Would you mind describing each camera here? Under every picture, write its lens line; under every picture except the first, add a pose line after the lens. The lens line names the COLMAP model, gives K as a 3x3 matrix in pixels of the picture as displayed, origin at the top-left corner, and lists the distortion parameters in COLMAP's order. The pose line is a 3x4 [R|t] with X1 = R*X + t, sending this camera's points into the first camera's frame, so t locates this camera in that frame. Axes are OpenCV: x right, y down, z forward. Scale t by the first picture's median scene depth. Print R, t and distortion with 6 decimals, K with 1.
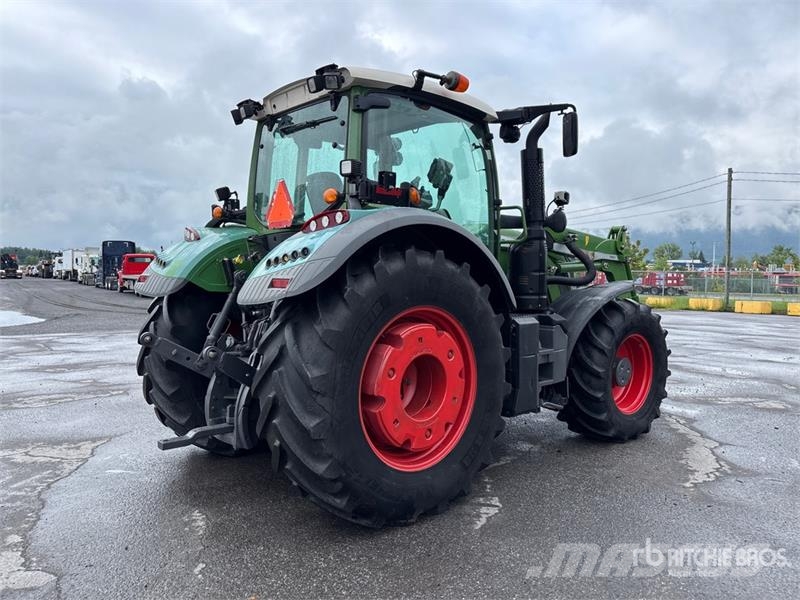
lens RADIAL K [[629.4, 0, 400.0], [0, 629.4, 300.0], [0, 0, 1]] dist [0.079021, -0.086220]
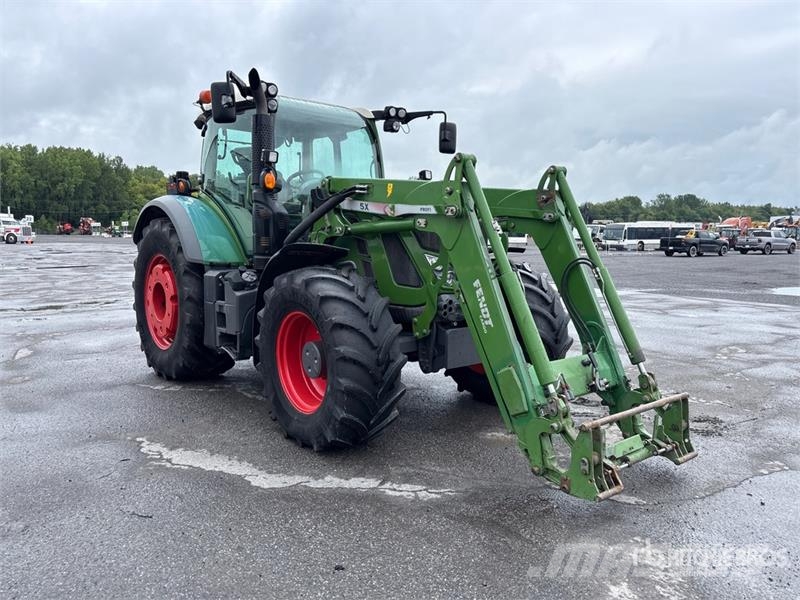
lens RADIAL K [[629.4, 0, 400.0], [0, 629.4, 300.0], [0, 0, 1]] dist [0.079021, -0.086220]
pose [[-0.086178, 0.095056, -0.991735, 1.309558], [-0.045834, 0.994006, 0.099256, -0.051635], [0.995225, 0.054009, -0.081305, 1.378314]]
